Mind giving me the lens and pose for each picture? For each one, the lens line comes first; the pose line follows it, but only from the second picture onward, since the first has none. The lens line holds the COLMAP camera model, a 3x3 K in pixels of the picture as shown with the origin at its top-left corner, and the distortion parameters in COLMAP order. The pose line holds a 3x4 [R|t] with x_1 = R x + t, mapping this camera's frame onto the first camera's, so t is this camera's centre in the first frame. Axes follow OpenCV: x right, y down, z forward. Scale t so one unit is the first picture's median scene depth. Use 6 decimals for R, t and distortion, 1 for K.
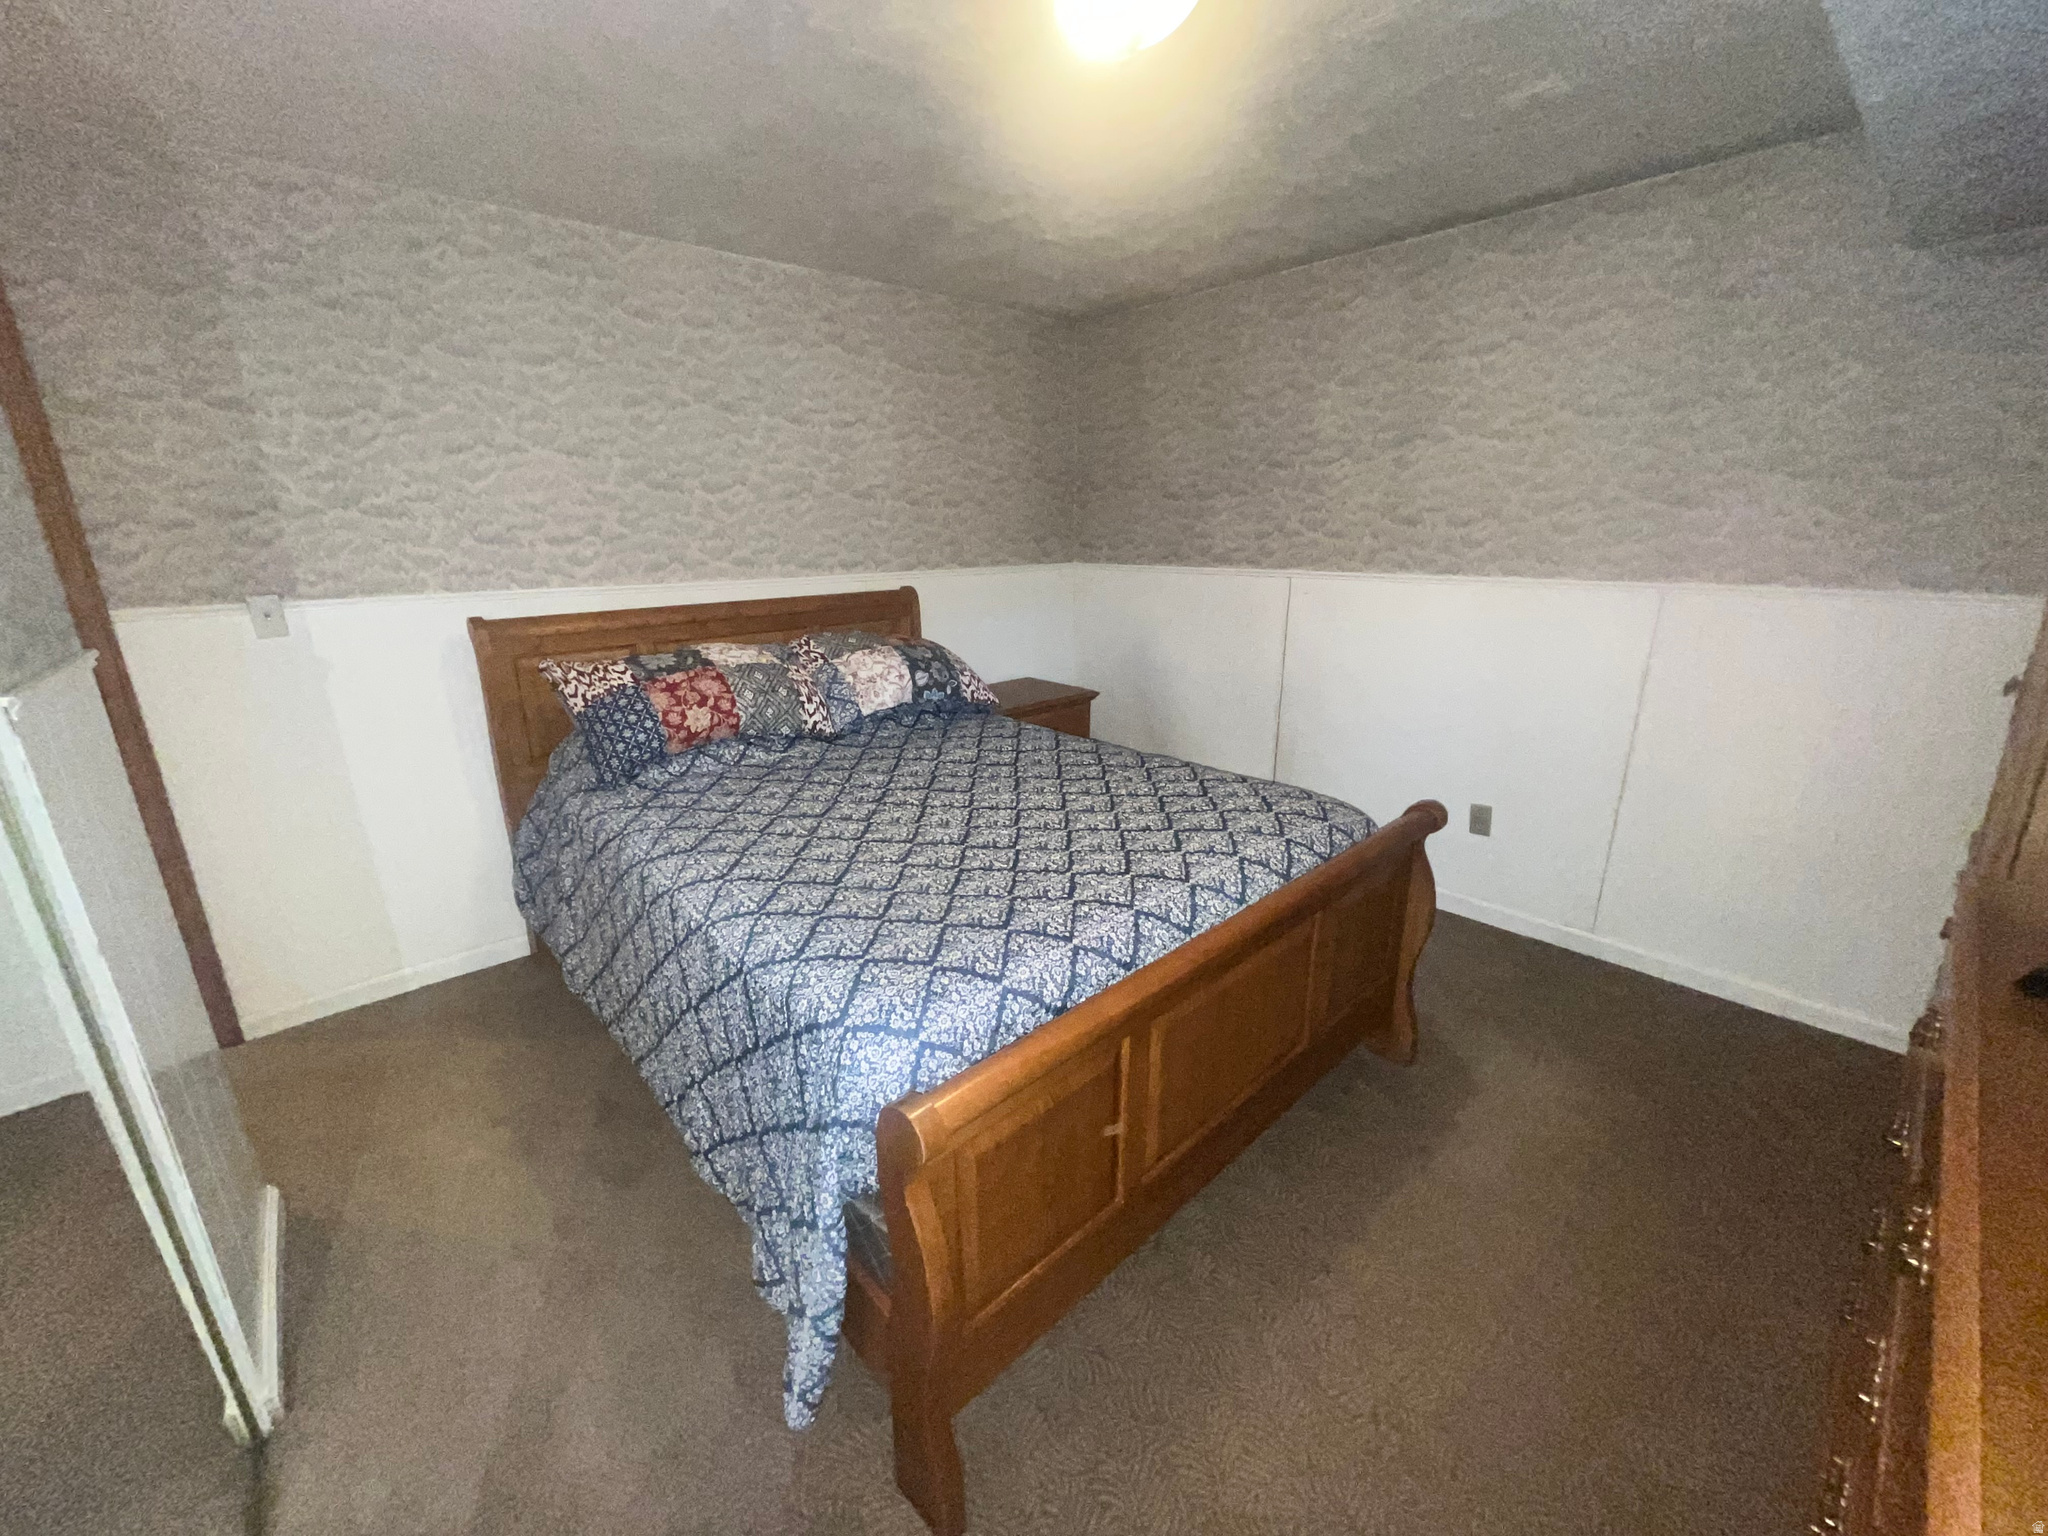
lens RADIAL K [[821.9, 0, 1033.1], [0, 821.9, 770.5], [0, 0, 1]] dist [0.001767, 0.000052]
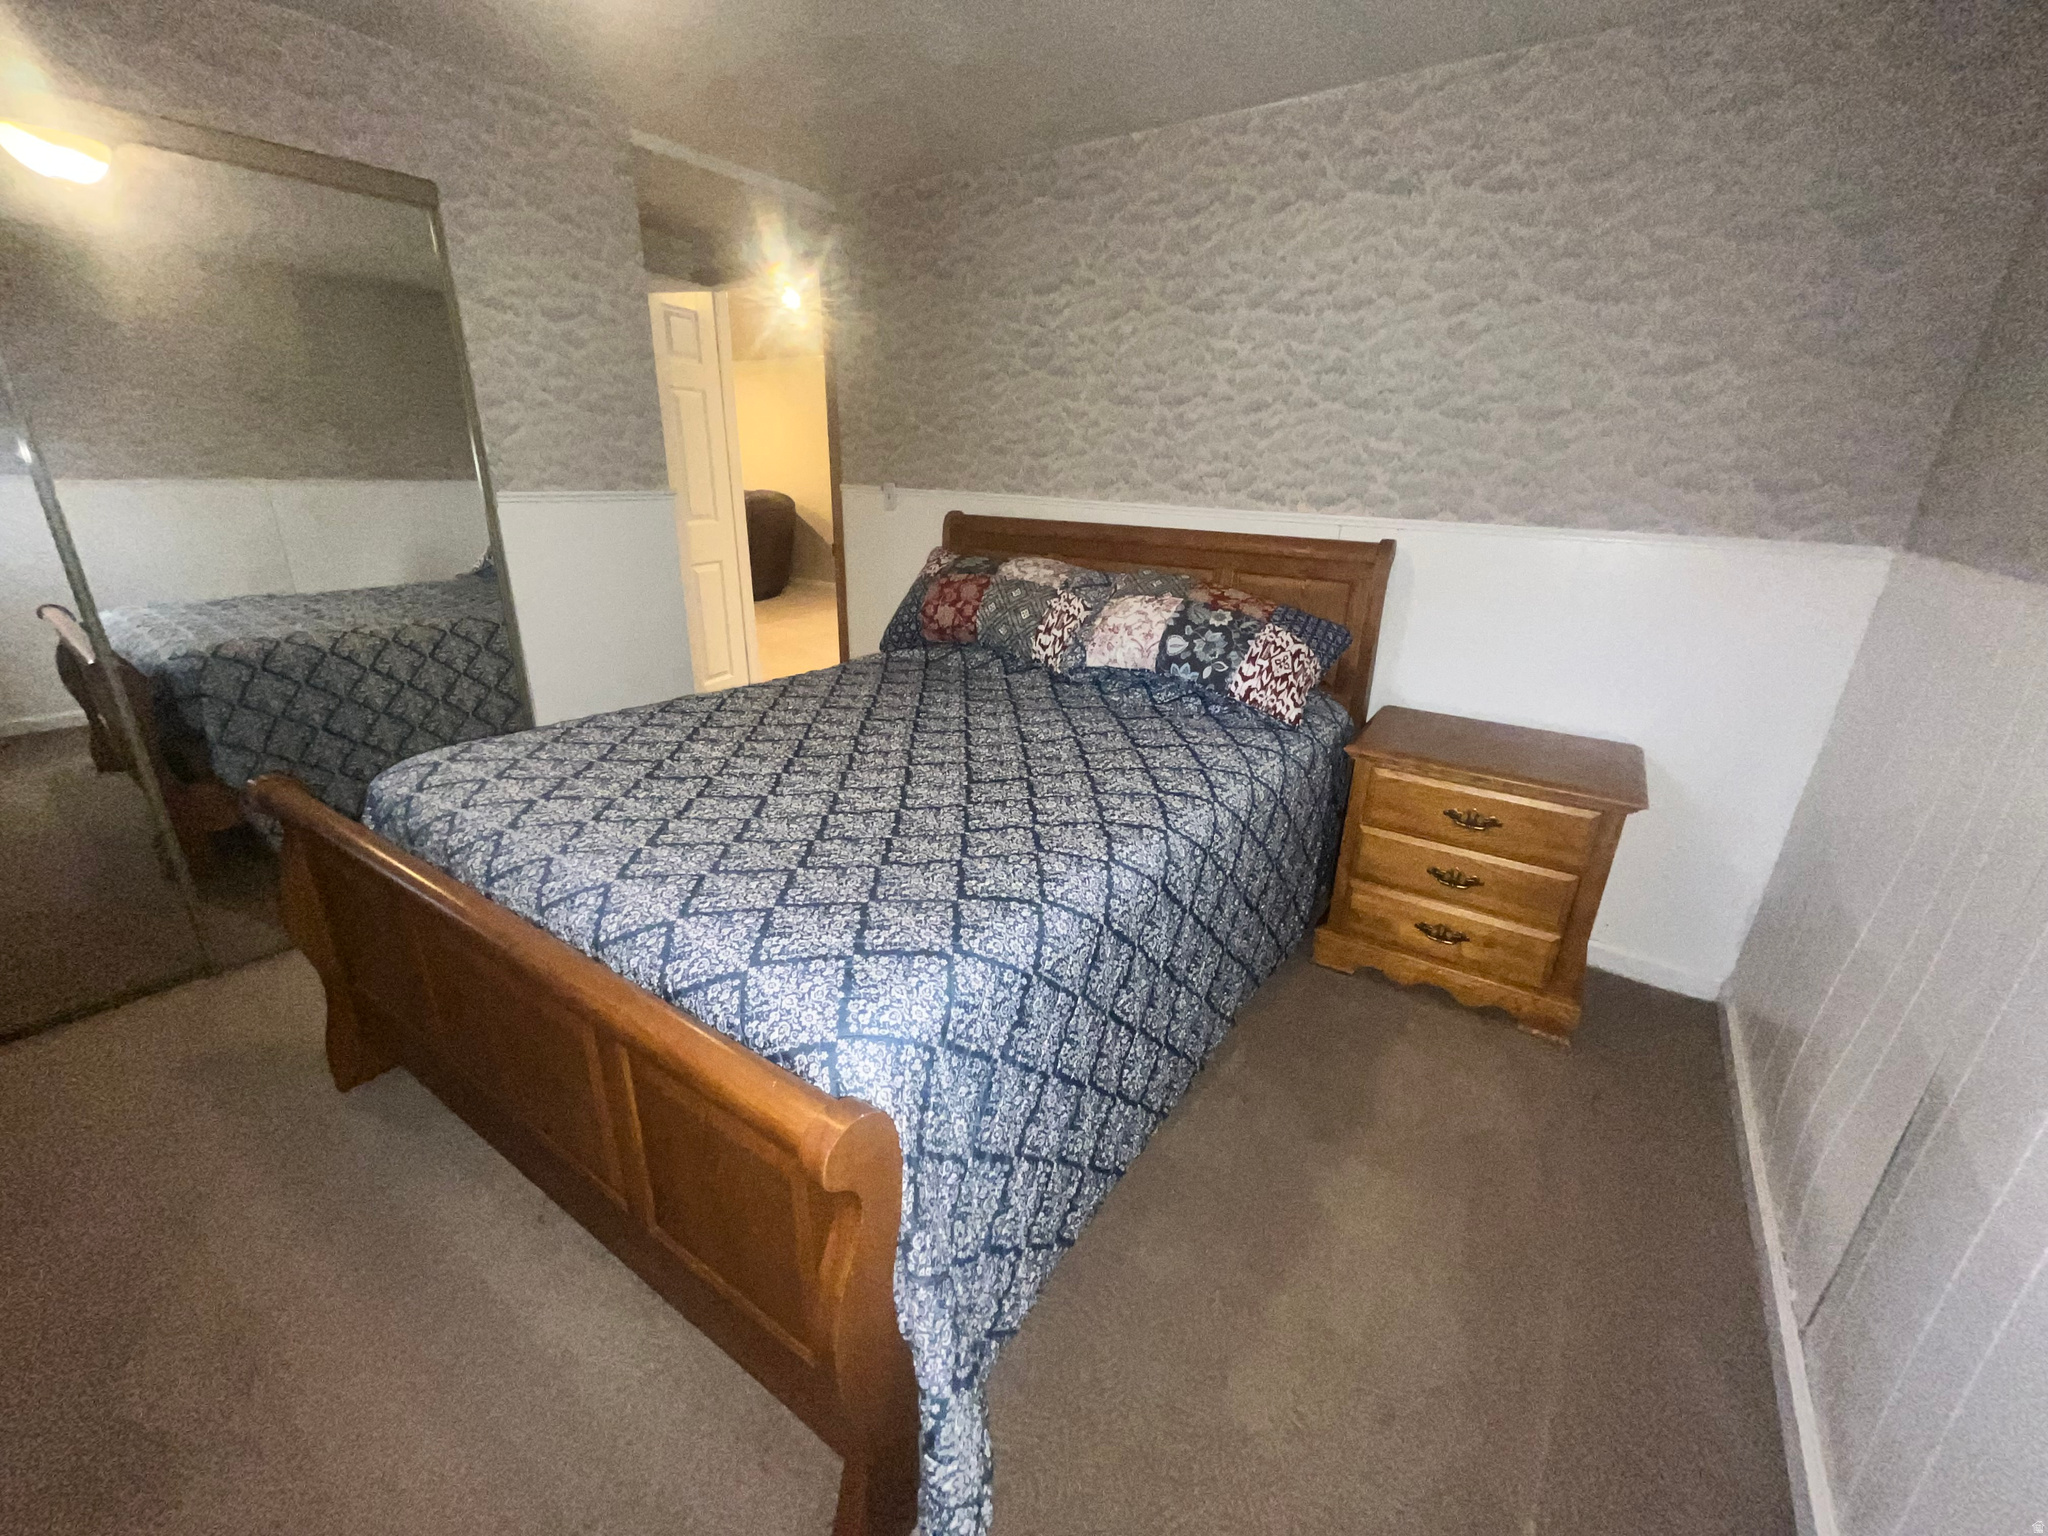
lens RADIAL K [[821.9, 0, 1033.5], [0, 821.9, 761.0], [0, 0, 1]] dist [0.001767, 0.000052]
pose [[0.243044, 0.347134, -0.905775, 0.557242], [-0.309347, 0.912754, 0.266802, -0.177214], [0.919366, 0.215354, 0.329225, 0.652818]]
